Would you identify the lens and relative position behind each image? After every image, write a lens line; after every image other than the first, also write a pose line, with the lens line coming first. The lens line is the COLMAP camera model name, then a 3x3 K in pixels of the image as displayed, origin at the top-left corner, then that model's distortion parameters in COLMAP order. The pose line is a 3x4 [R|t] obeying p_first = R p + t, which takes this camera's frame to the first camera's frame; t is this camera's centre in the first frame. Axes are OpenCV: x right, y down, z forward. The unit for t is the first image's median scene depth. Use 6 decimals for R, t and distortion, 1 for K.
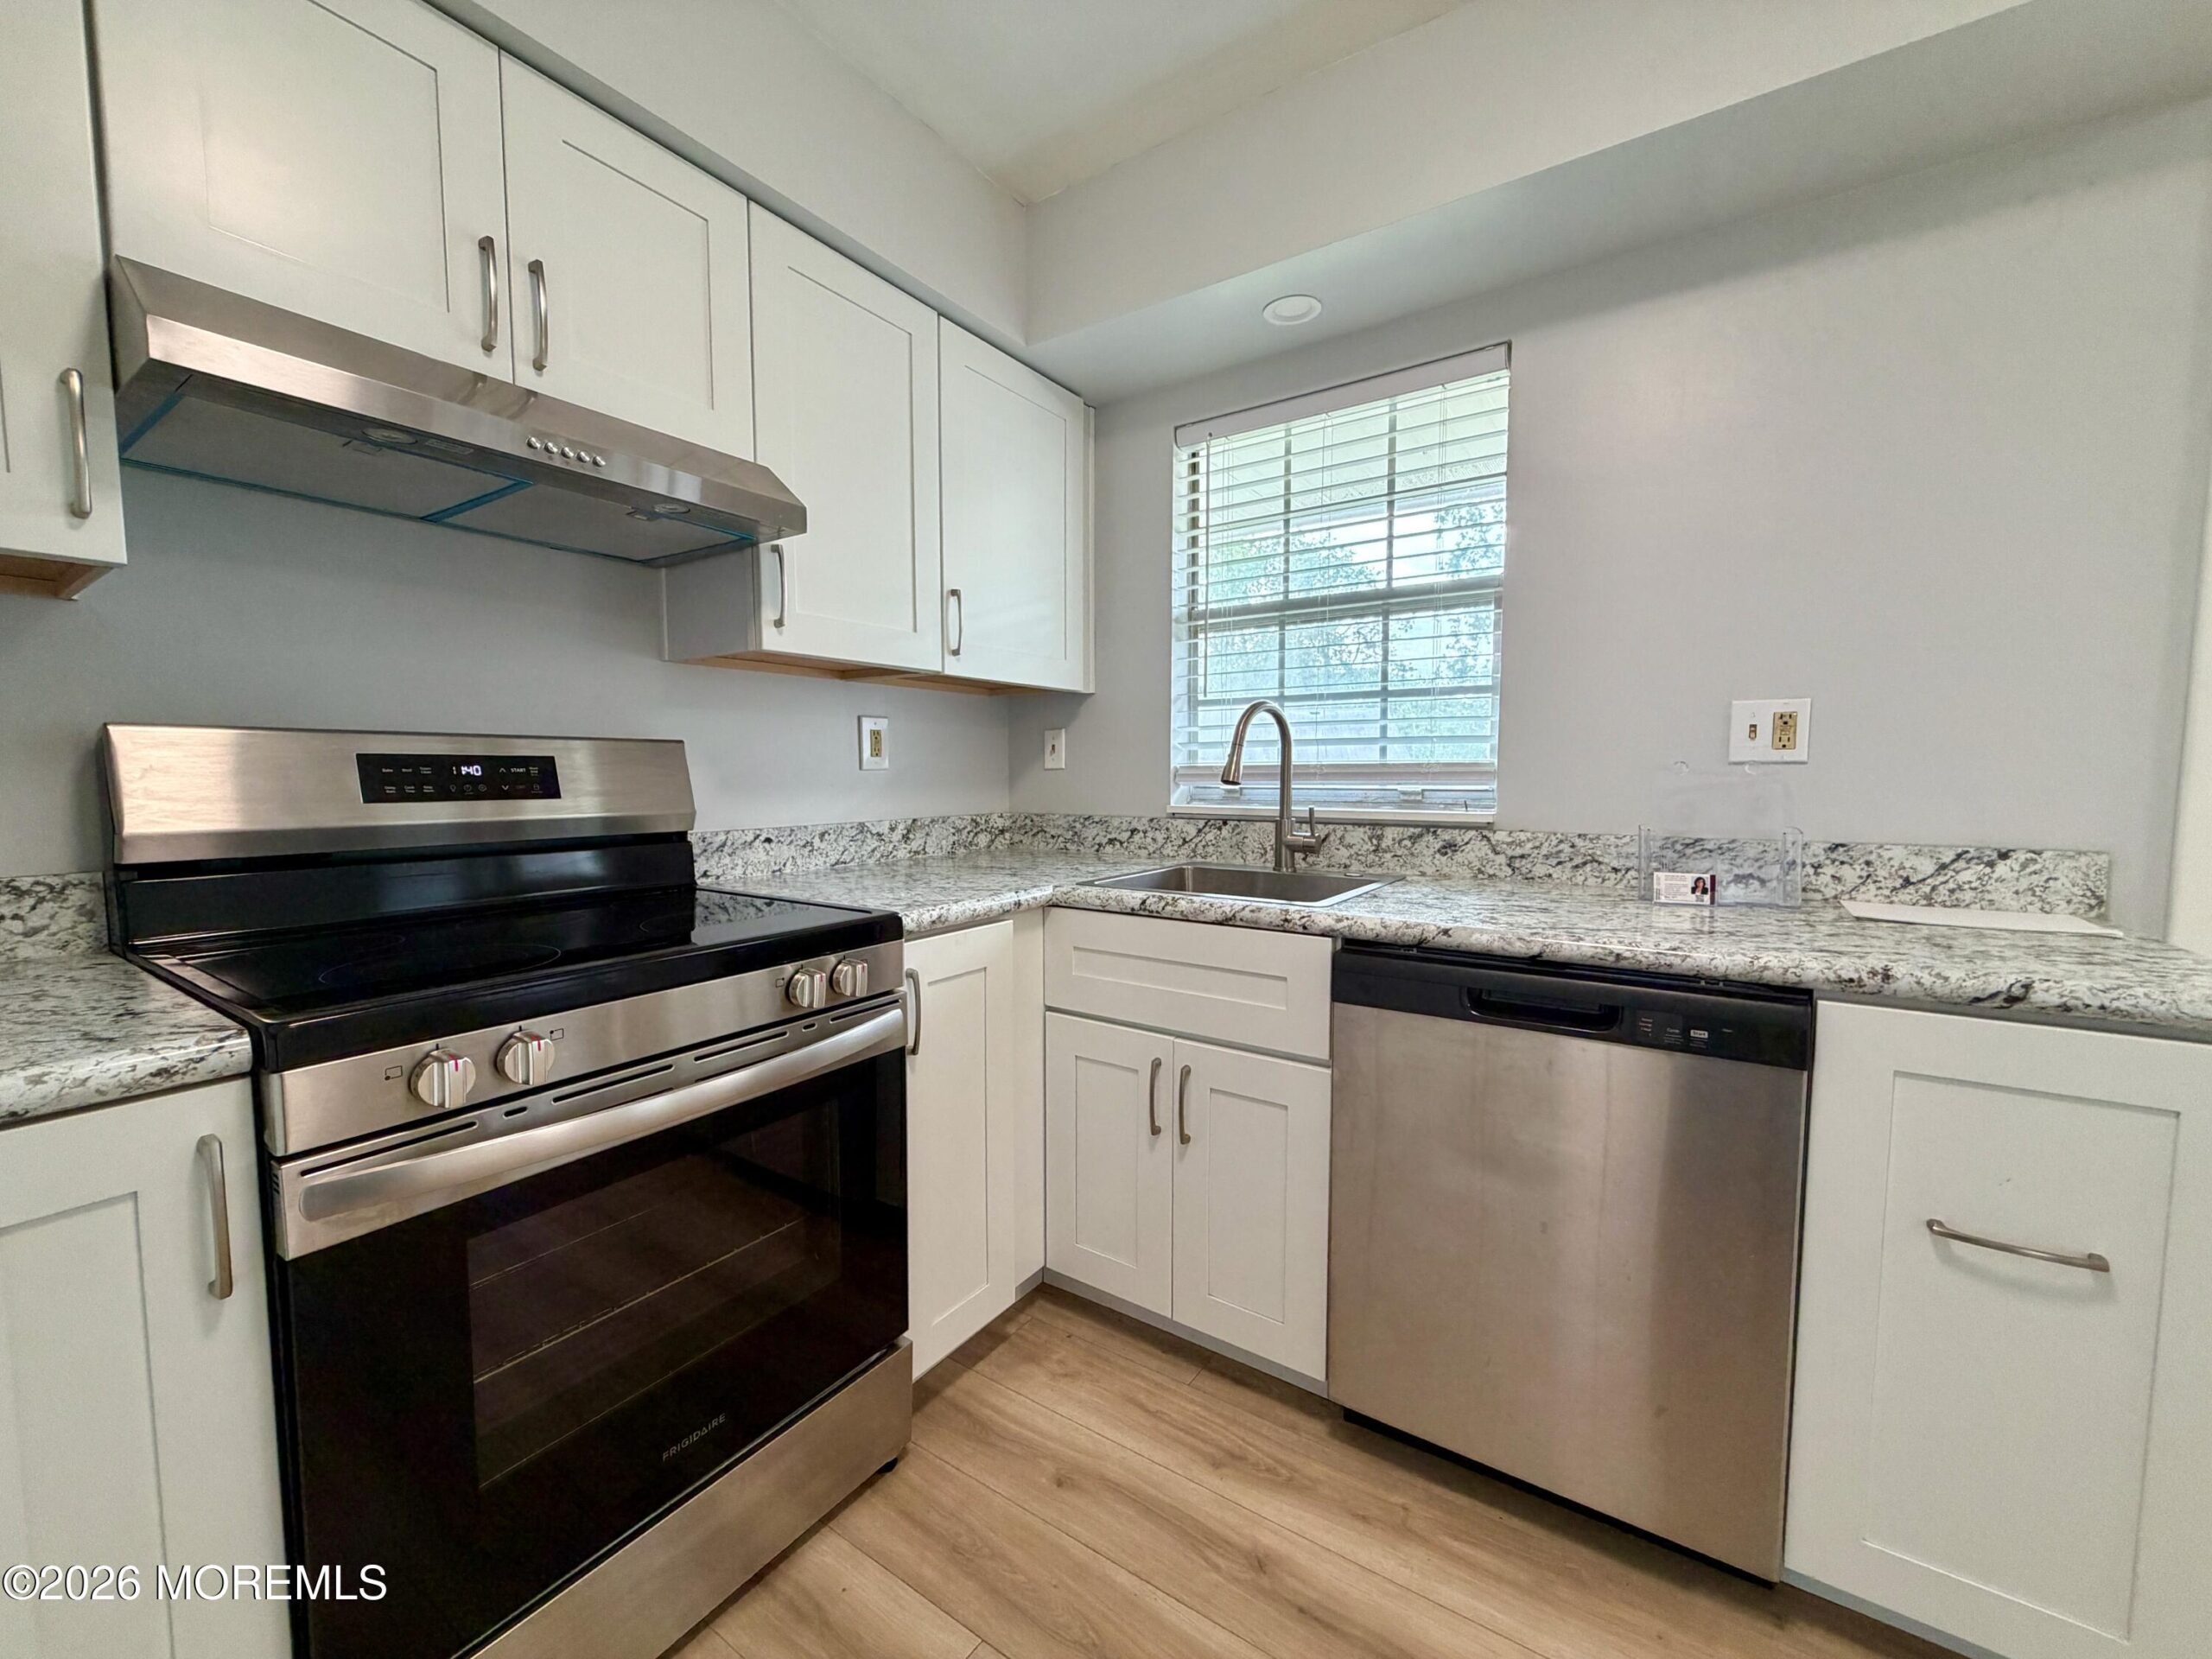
lens RADIAL K [[888.3, 0, 1096.5], [0, 888.3, 833.0], [0, 0, 1]] dist [0.002897, -0.000072]
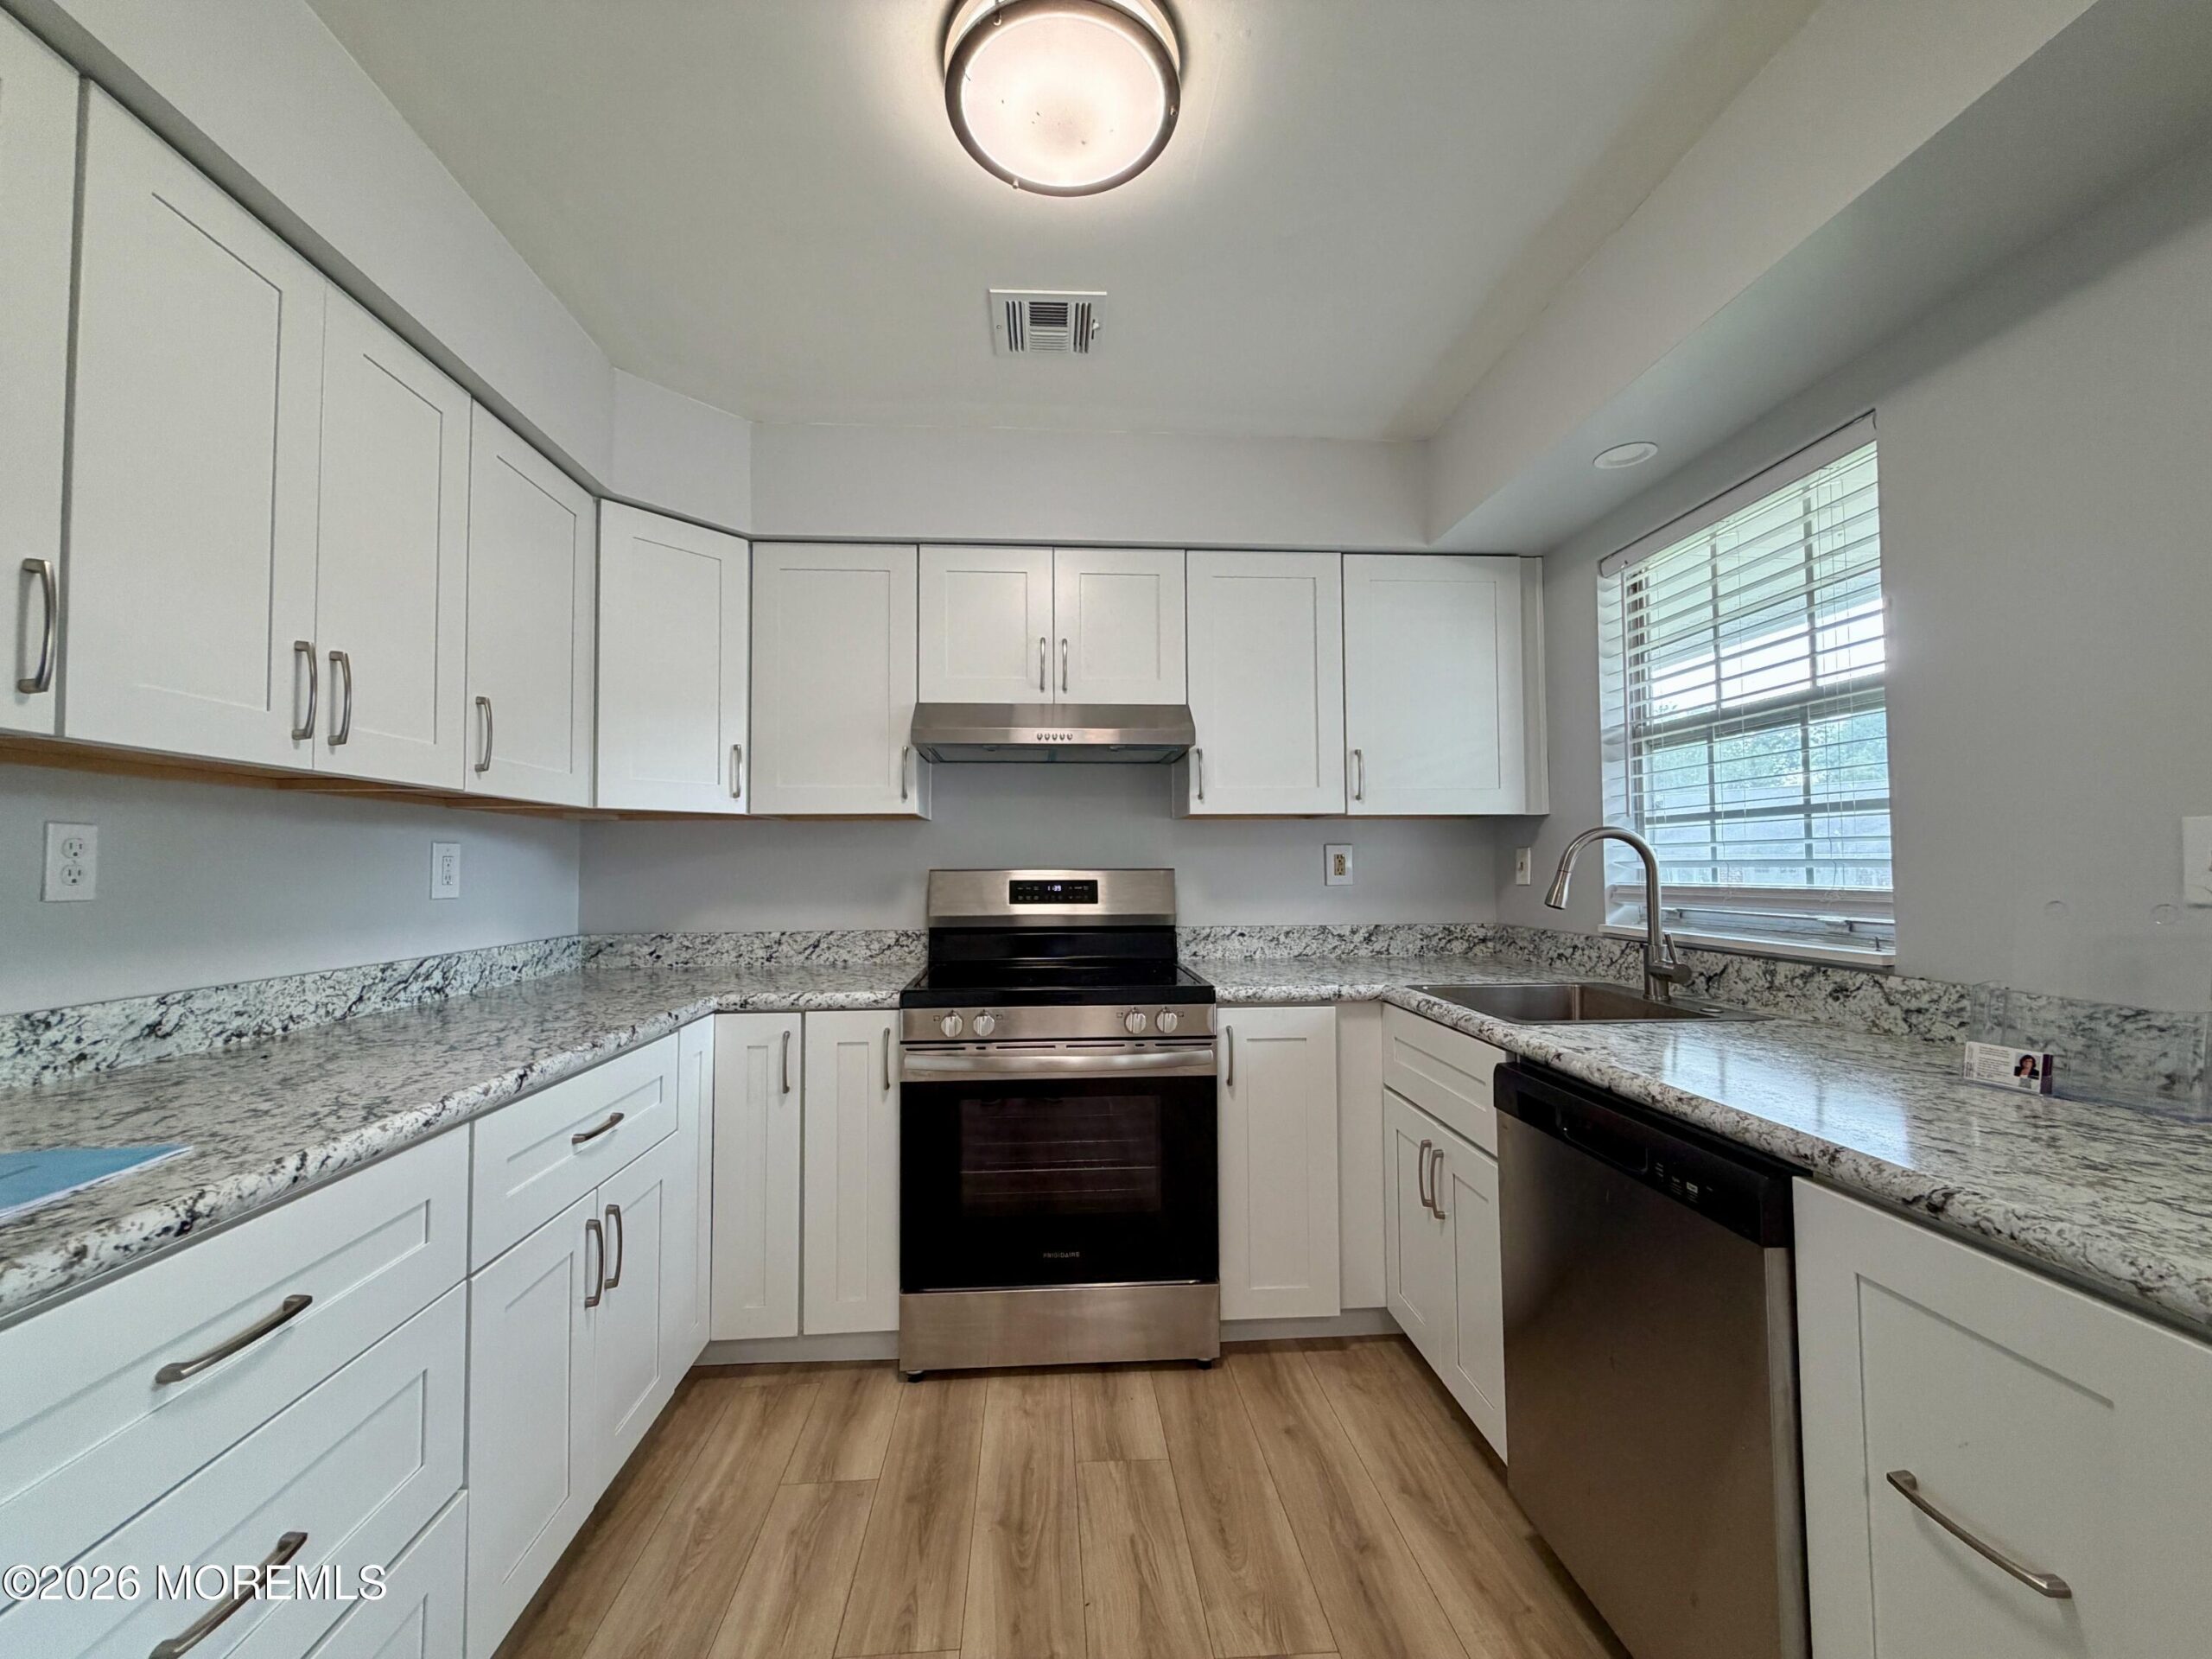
lens RADIAL K [[879.6, 0, 1090.0], [0, 879.6, 832.4], [0, 0, 1]] dist [0.000038, 0.000226]
pose [[0.615713, -0.031381, -0.787345, 0.630825], [-0.051653, 0.995450, -0.080068, -0.030897], [0.786276, 0.089967, 0.611291, -0.088591]]
